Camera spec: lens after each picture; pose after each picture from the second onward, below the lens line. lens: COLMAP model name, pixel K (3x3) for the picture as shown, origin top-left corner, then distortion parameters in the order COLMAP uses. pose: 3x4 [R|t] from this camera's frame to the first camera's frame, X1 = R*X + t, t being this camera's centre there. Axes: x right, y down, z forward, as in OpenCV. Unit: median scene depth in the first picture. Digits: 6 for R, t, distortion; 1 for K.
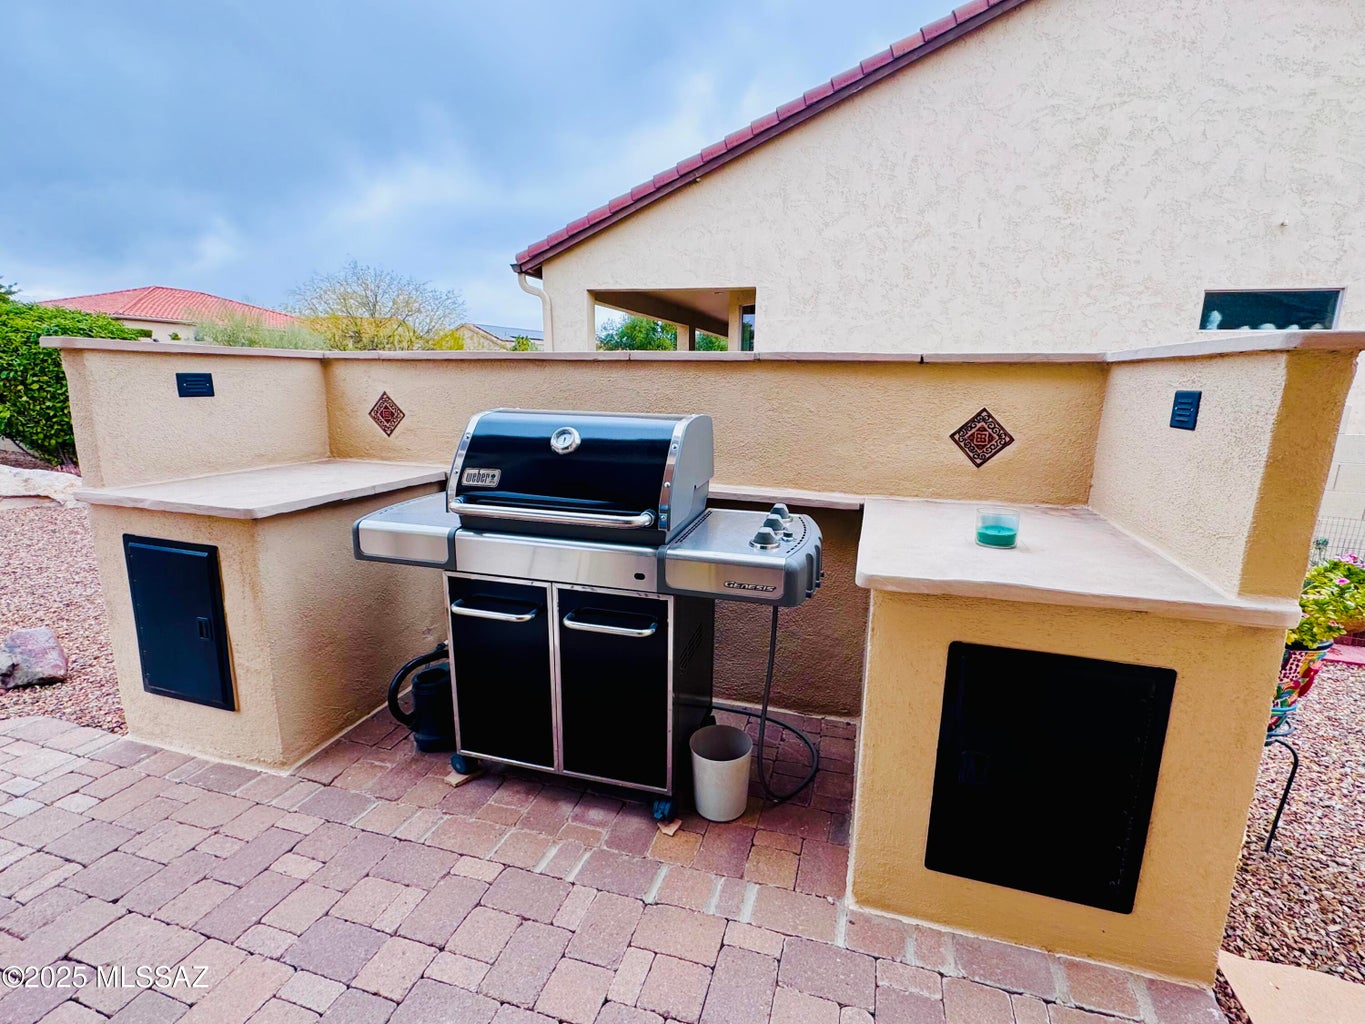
lens RADIAL K [[651.9, 0, 683.8], [0, 651.9, 516.2], [0, 0, 1]] dist [0.000067, -0.000173]
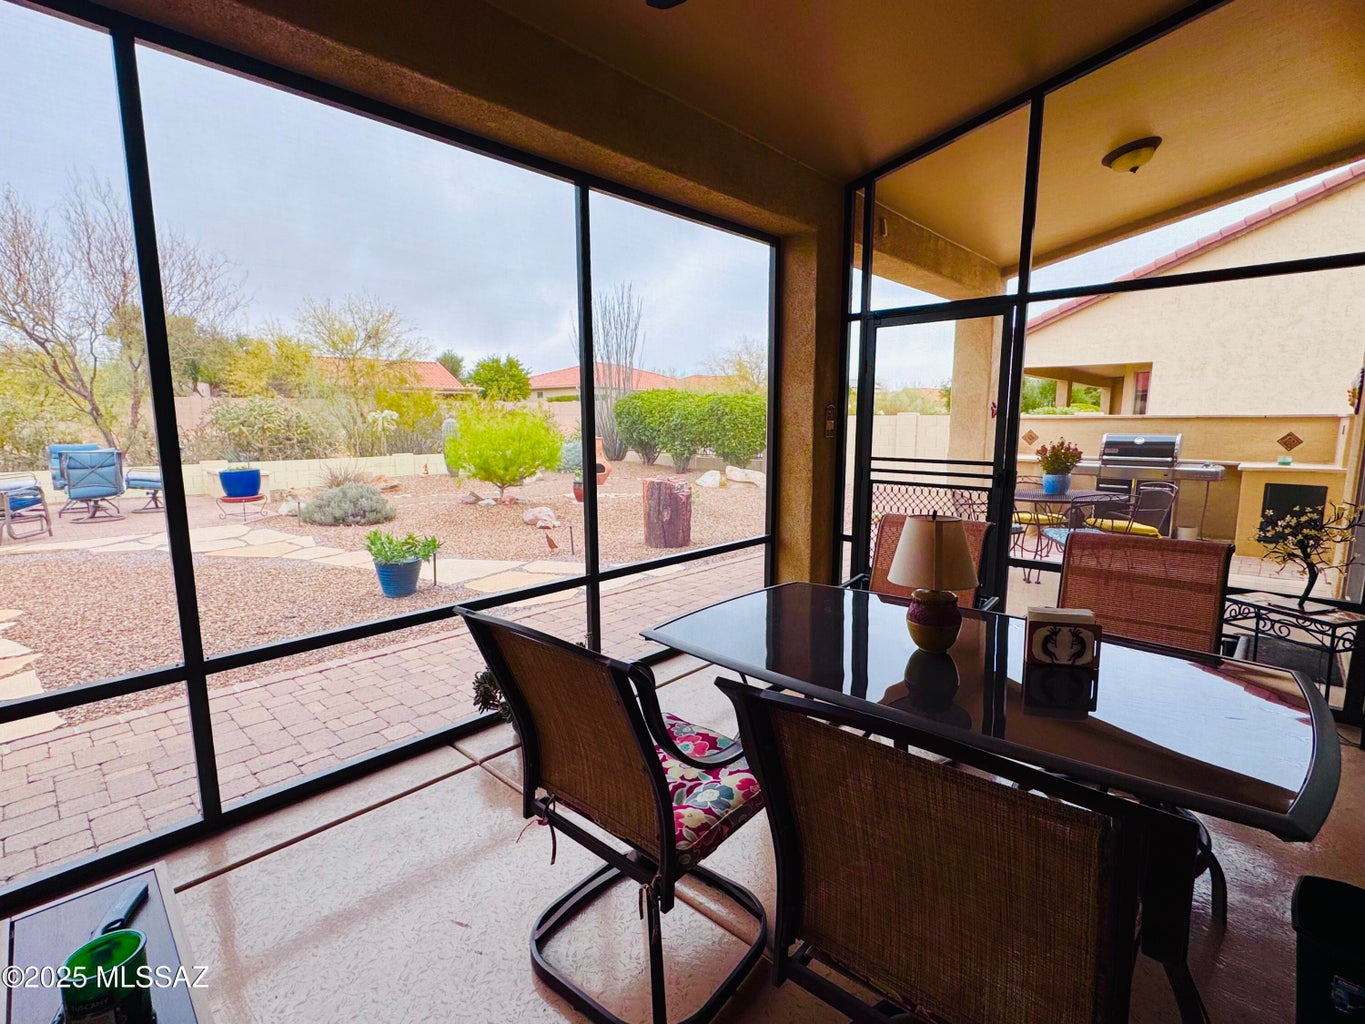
lens RADIAL K [[651.9, 0, 680.0], [0, 651.9, 511.3], [0, 0, 1]] dist [0.000067, -0.000173]
pose [[0.902951, 0.041991, -0.427687, -0.620018], [-0.073424, 0.995656, -0.057261, 0.454769], [0.423425, 0.083106, 0.902111, -2.265920]]
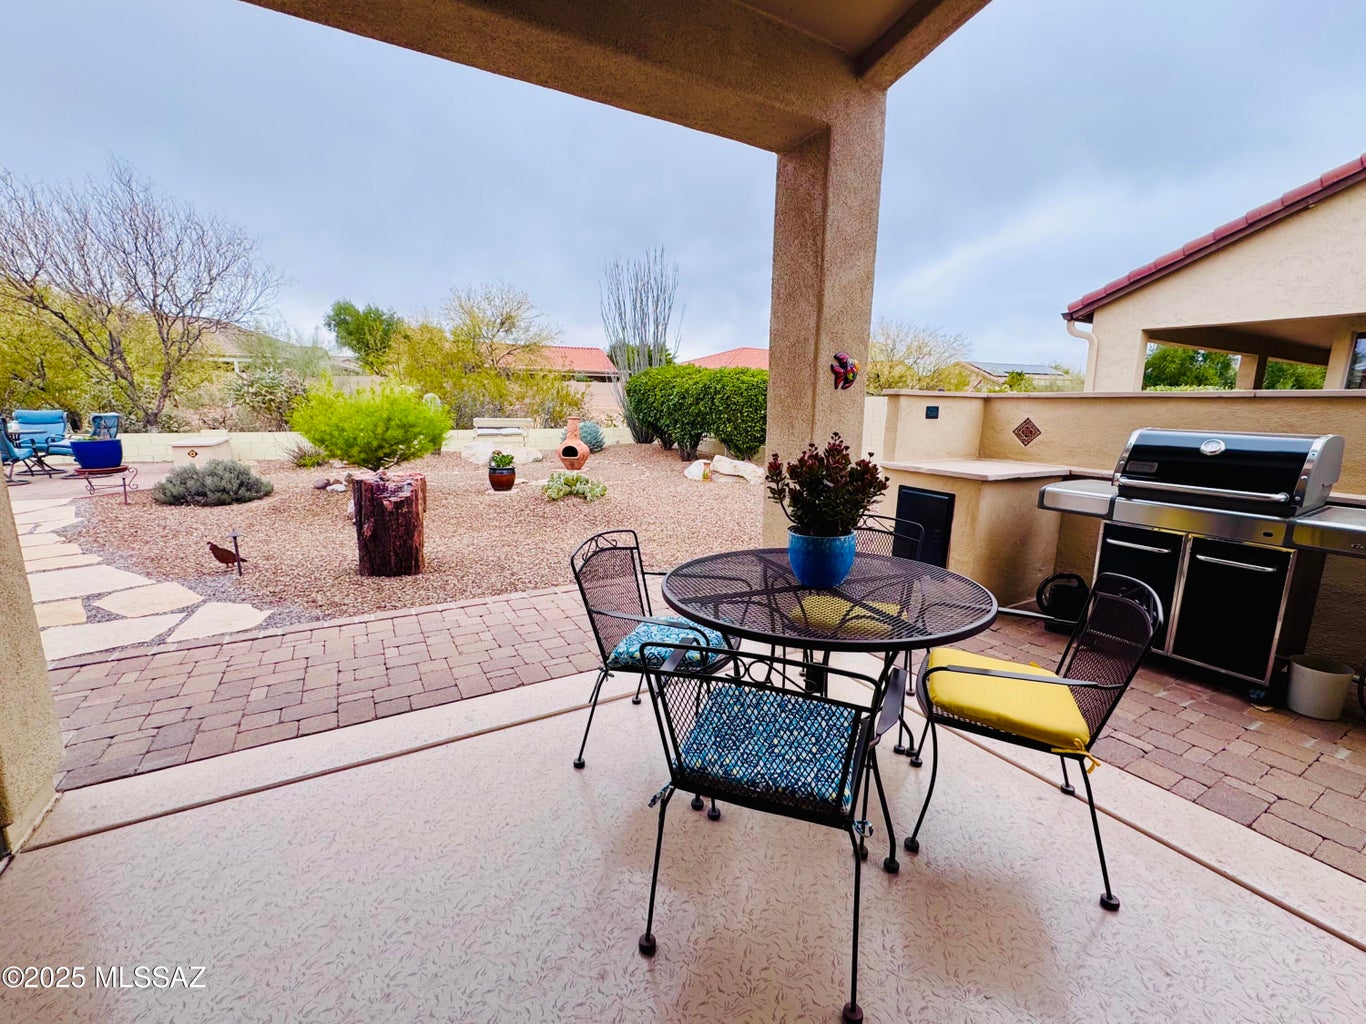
lens RADIAL K [[583.6, 0, 678.9], [0, 583.6, 512.0], [0, 0, 1]] dist [0.000445, 0.000184]
pose [[0.738922, 0.120259, -0.662972, -0.118406], [-0.145013, 0.989269, 0.017822, 0.136303], [0.658001, 0.082971, 0.748432, -0.616578]]
